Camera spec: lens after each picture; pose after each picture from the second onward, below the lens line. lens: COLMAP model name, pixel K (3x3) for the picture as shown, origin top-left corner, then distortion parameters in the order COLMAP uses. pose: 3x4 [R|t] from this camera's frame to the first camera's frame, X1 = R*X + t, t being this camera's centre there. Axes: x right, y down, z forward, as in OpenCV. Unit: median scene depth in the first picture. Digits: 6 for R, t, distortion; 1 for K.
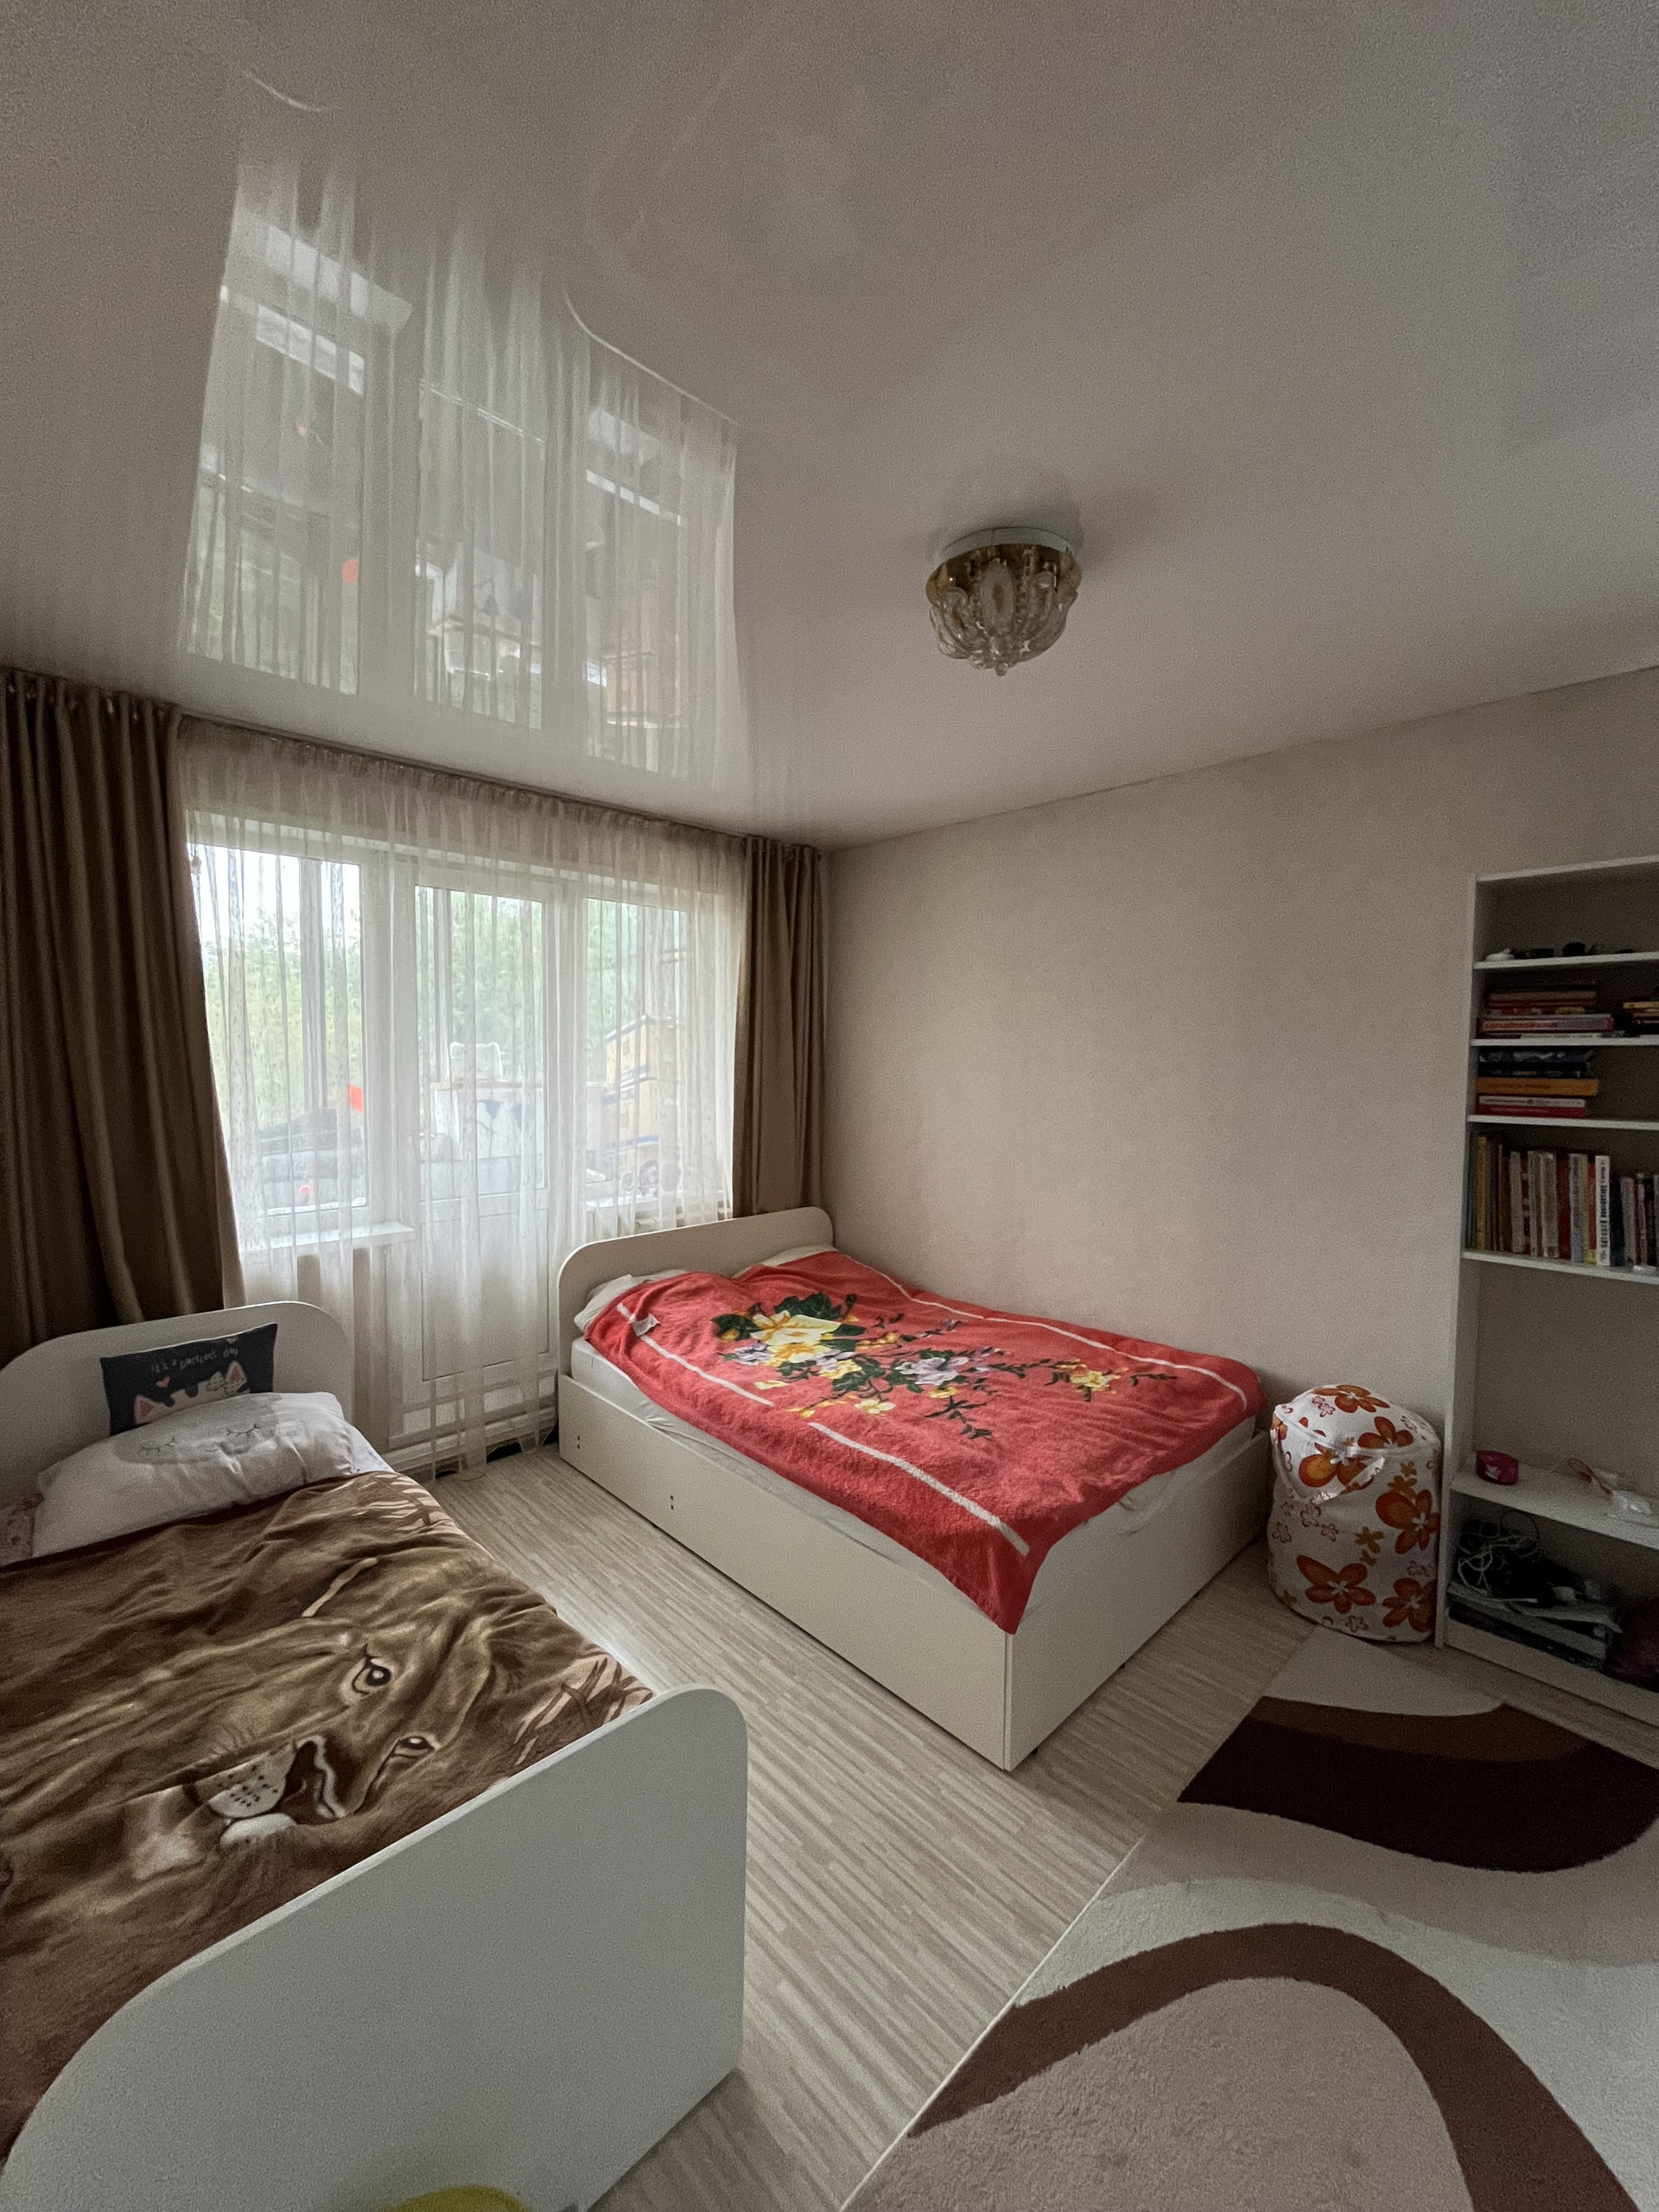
lens RADIAL K [[893.7, 0, 818.9], [0, 893.7, 1101.5], [0, 0, 1]] dist [0.006747, -0.001386]
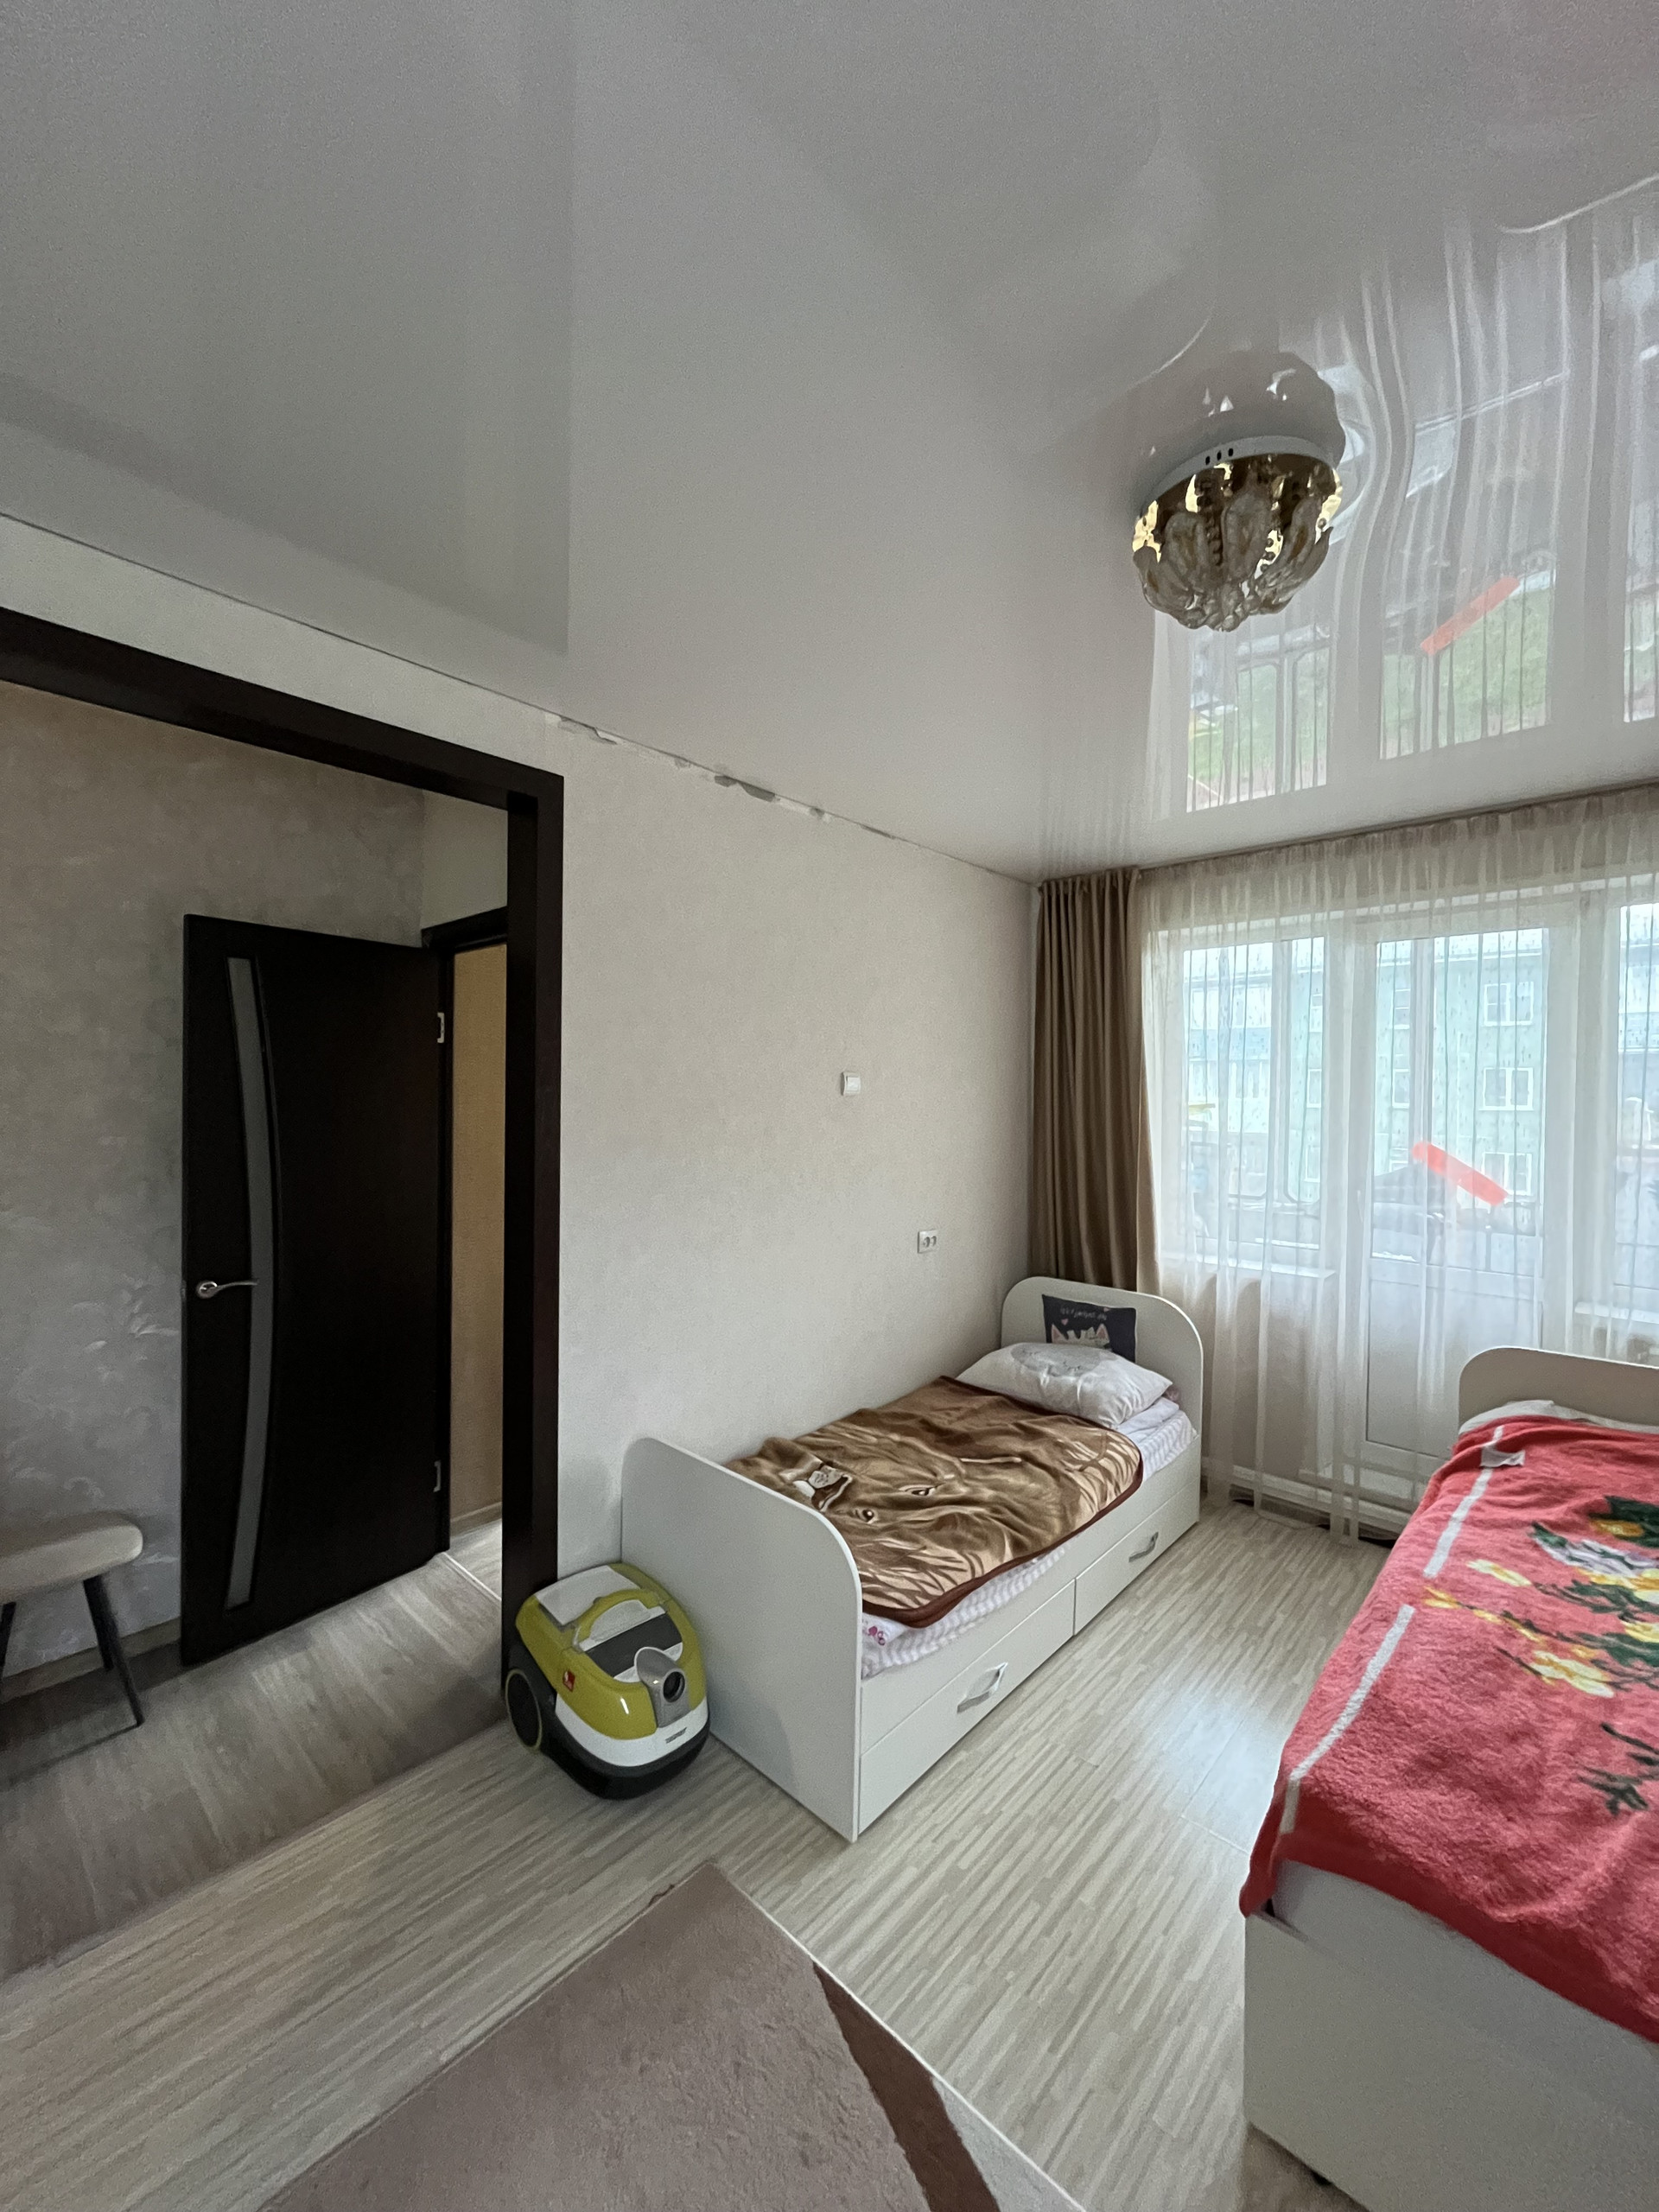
lens RADIAL K [[893.7, 0, 837.7], [0, 893.7, 1111.9], [0, 0, 1]] dist [0.006747, -0.001386]
pose [[0.068805, 0.007585, -0.997601, 0.827626], [-0.066074, 0.997810, 0.003030, -0.022795], [0.995440, 0.065707, 0.069155, 0.537107]]
